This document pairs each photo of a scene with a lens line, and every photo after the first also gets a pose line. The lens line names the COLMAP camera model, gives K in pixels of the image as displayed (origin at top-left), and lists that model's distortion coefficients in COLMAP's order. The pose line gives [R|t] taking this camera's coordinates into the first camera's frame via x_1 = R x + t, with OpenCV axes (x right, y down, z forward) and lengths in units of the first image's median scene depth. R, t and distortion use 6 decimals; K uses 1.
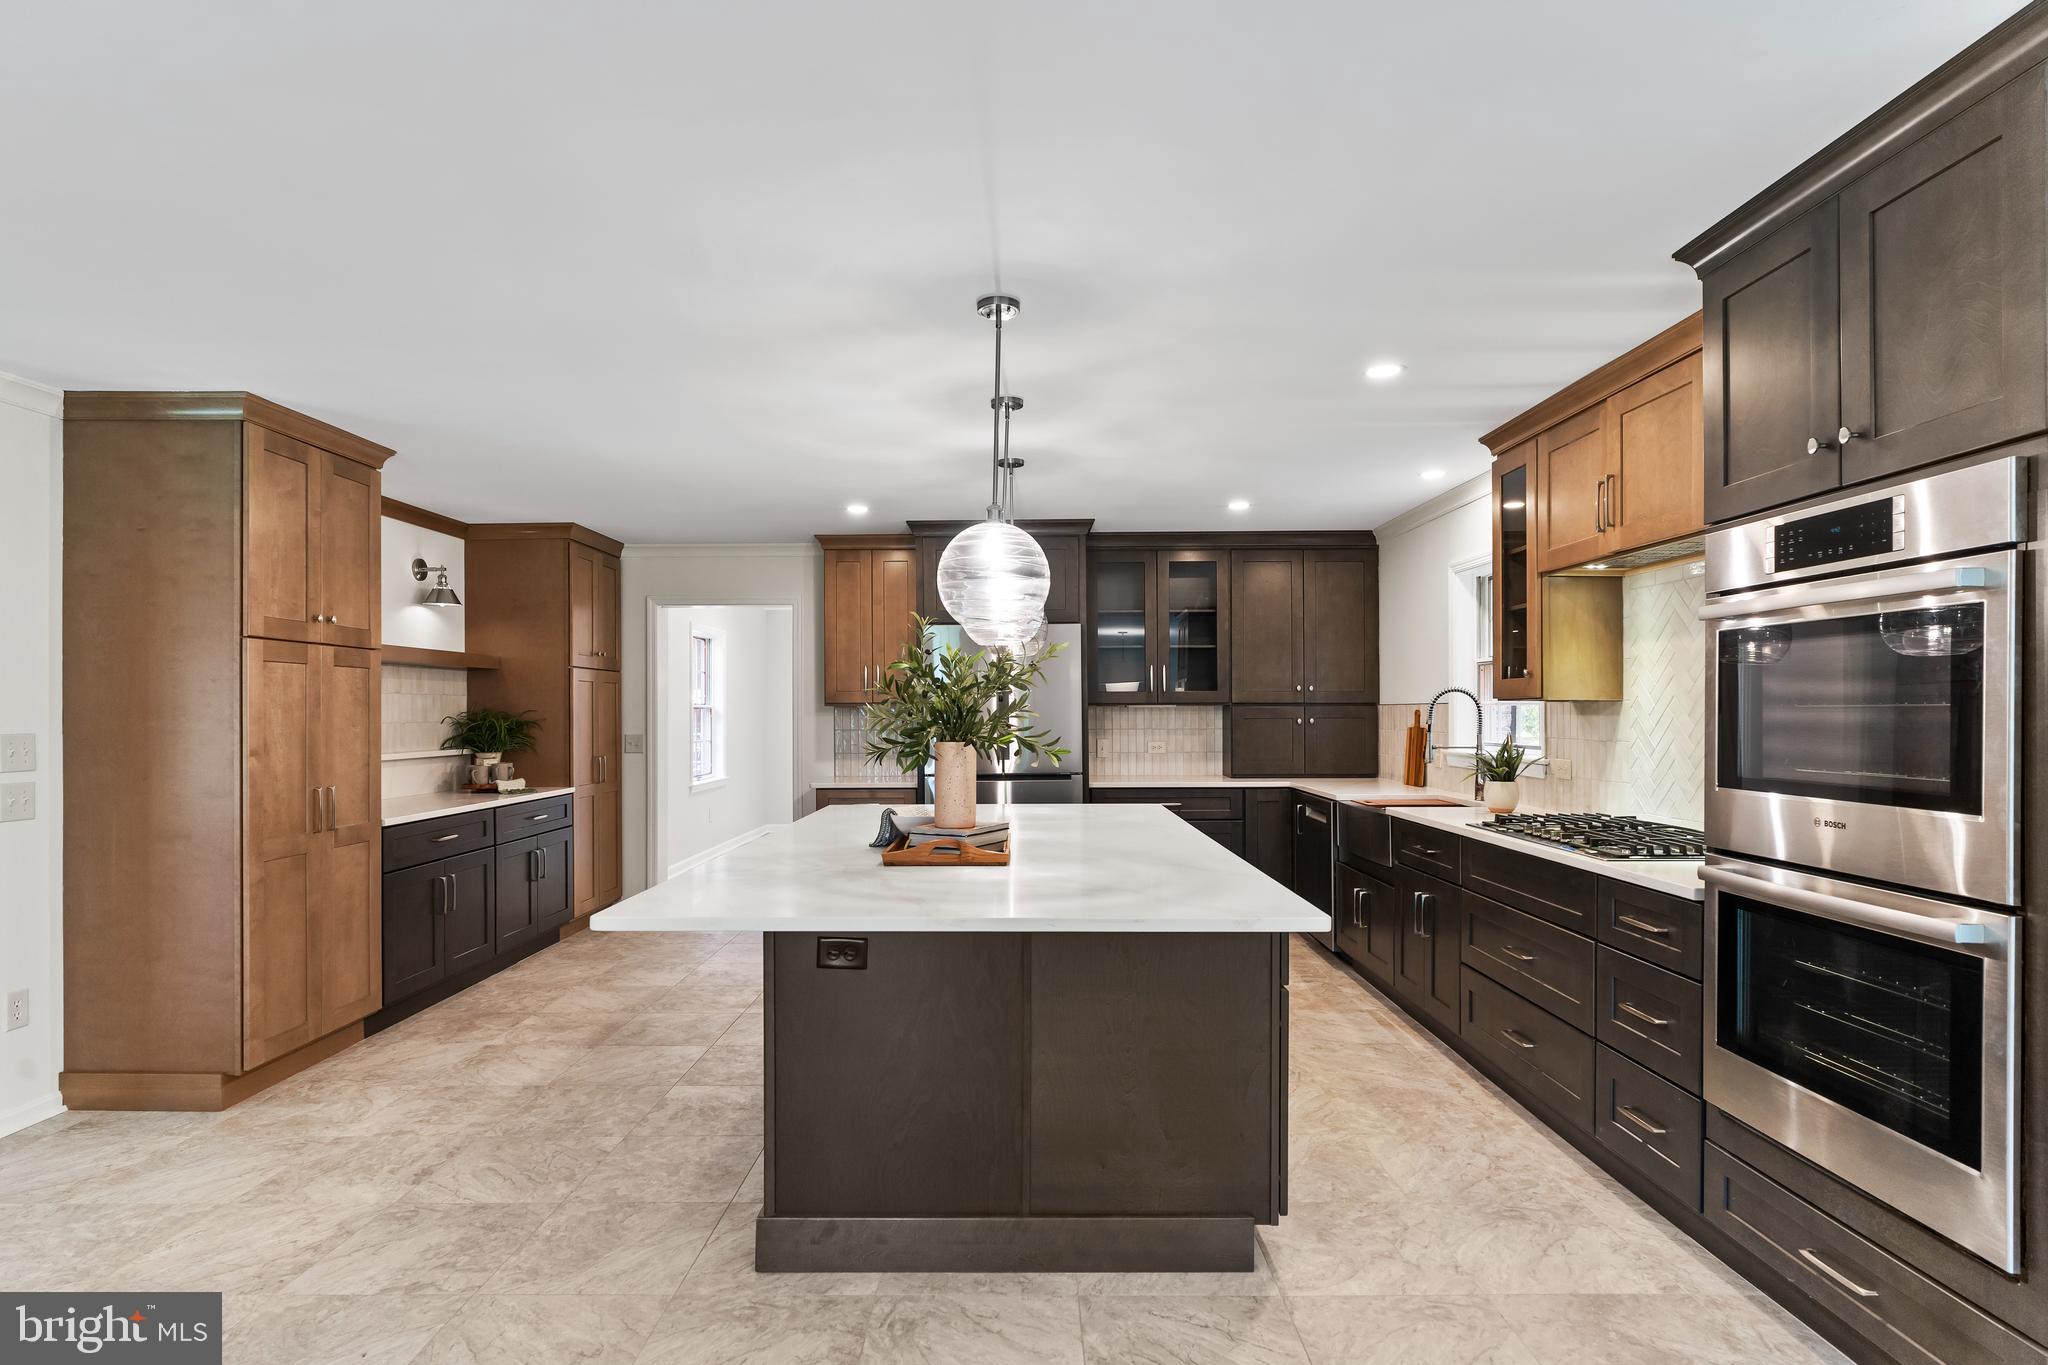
lens RADIAL K [[1055.0, 0, 1009.4], [0, 1055.0, 714.1], [0, 0, 1]] dist [0.002888, 0.001314]
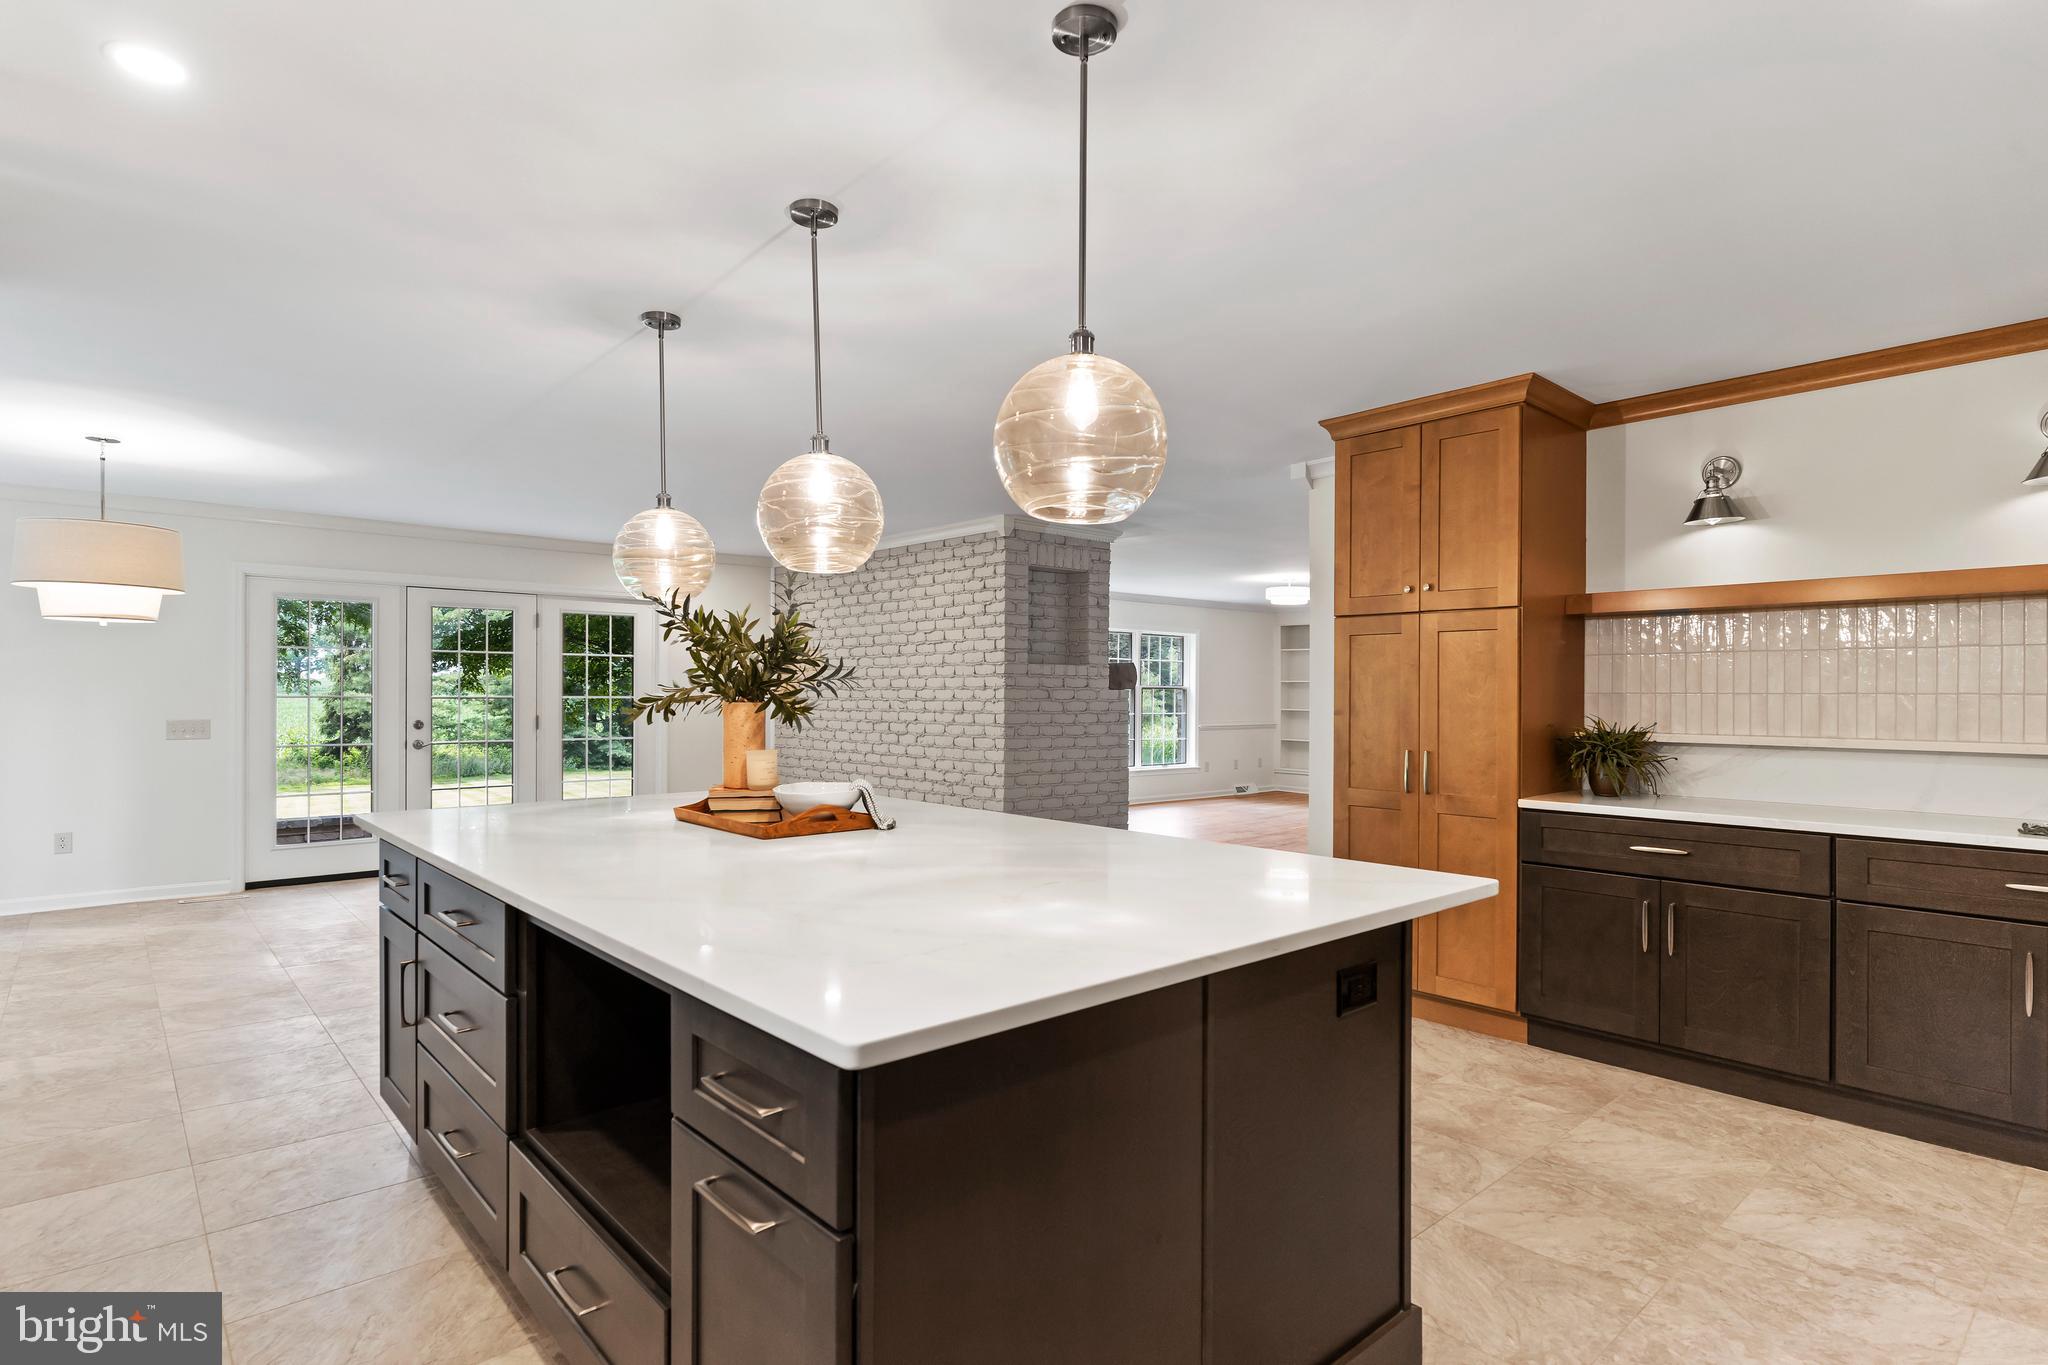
lens RADIAL K [[1061.4, 0, 1017.7], [0, 1061.4, 692.8], [0, 0, 1]] dist [-0.004991, 0.005773]
pose [[-0.742131, -0.000072, -0.670255, 0.363011], [-0.002681, 0.999992, 0.002861, 0.011158], [0.670249, 0.003920, -0.742126, 1.617884]]
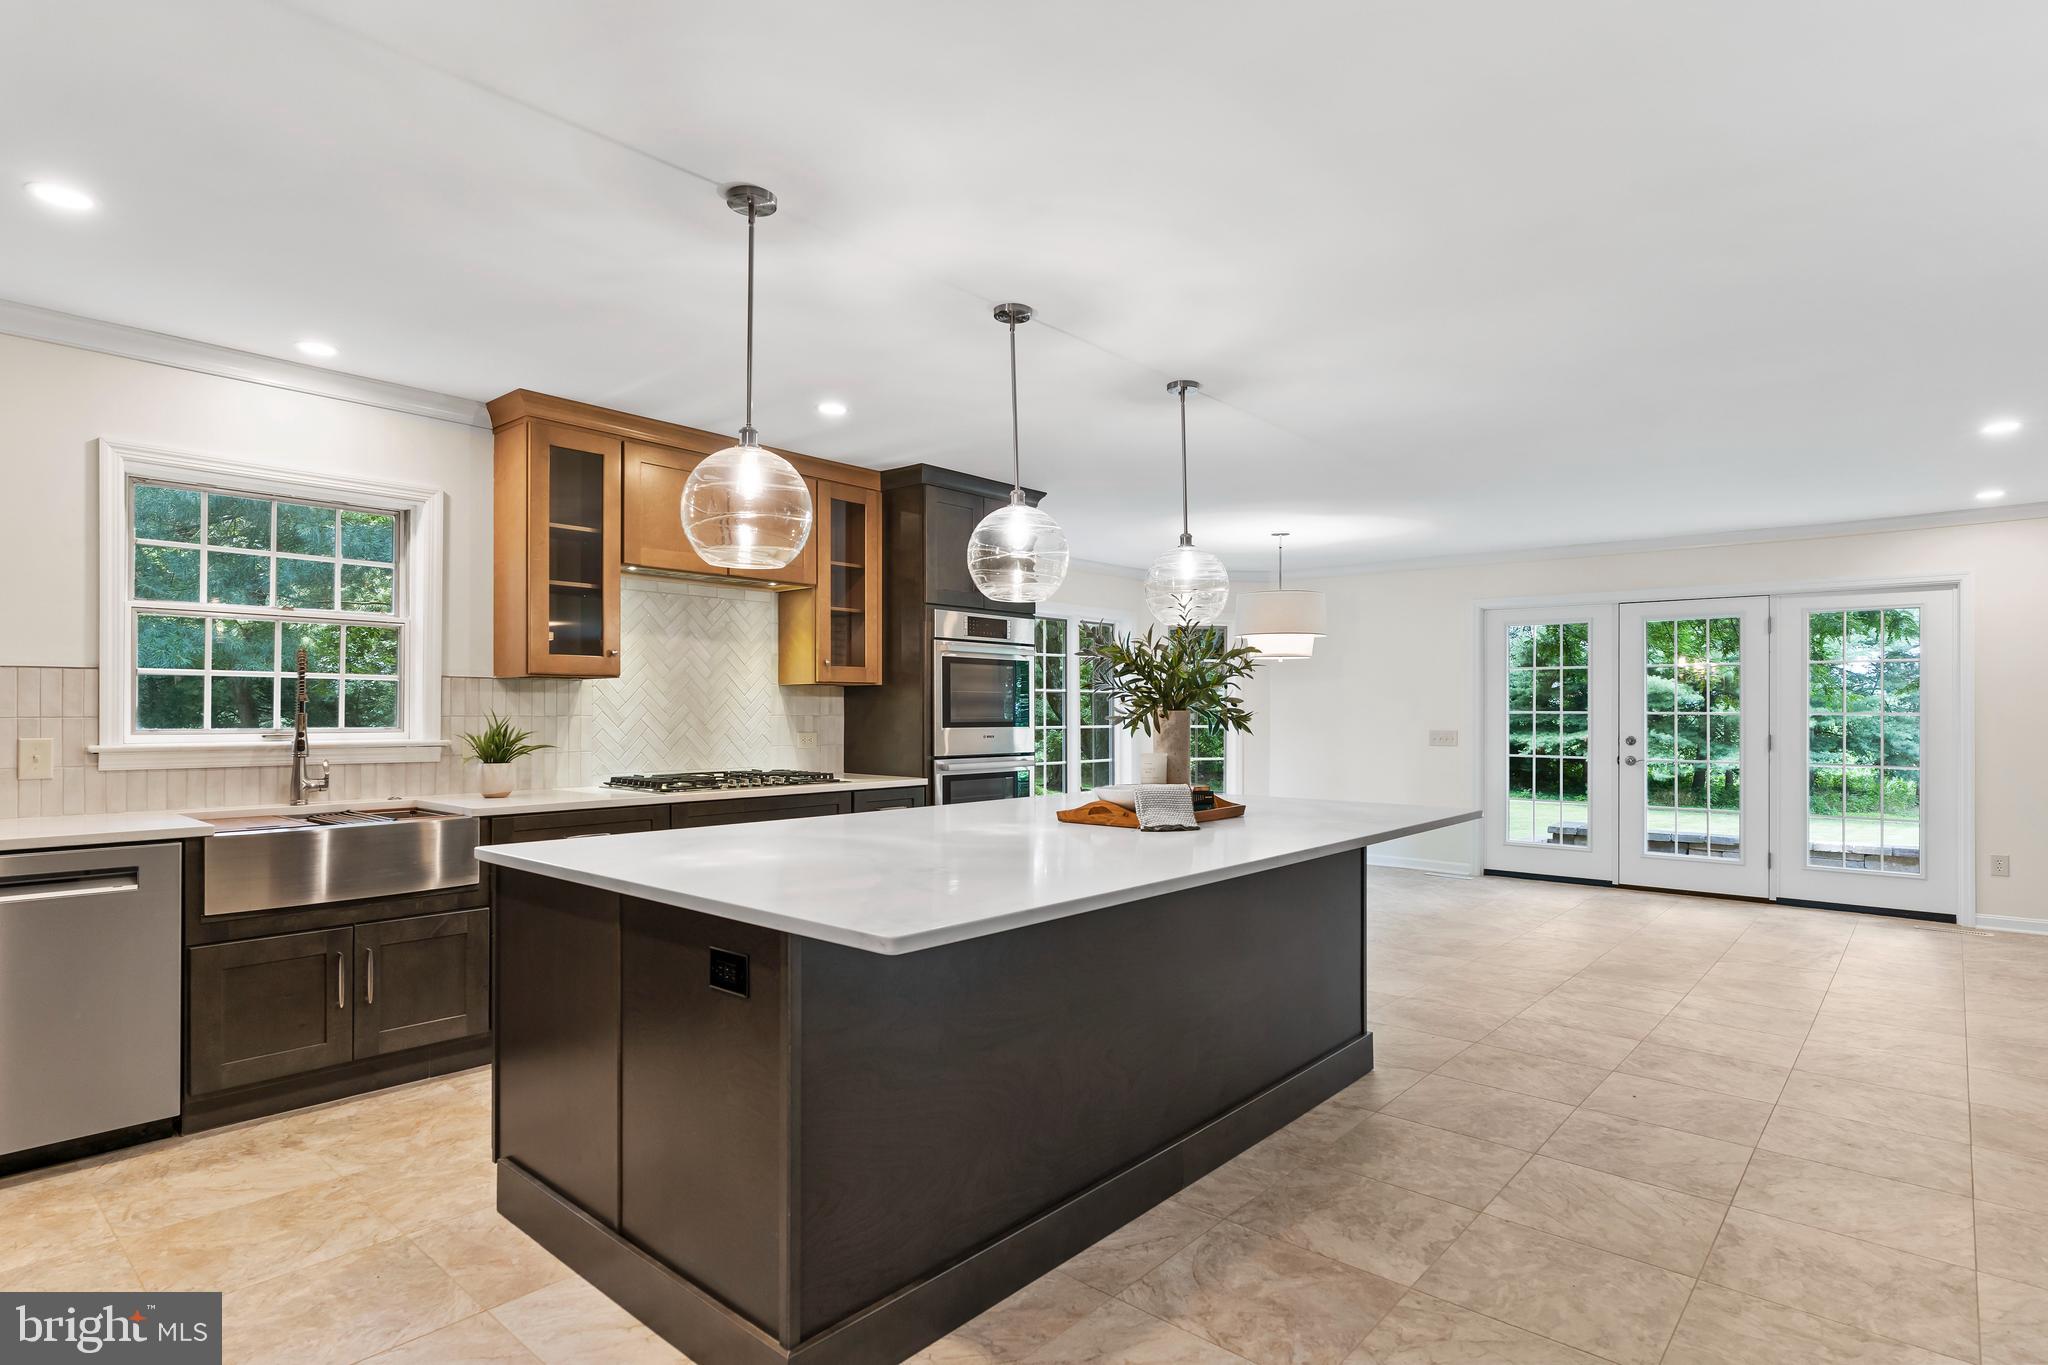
lens RADIAL K [[1077.9, 0, 1006.9], [0, 1077.9, 706.3], [0, 0, 1]] dist [-0.005308, 0.002039]
pose [[-0.756597, 0.002049, 0.653879, -0.565929], [0.000473, 0.999997, -0.002585, 0.019950], [-0.653882, -0.001646, -0.756595, 1.675216]]
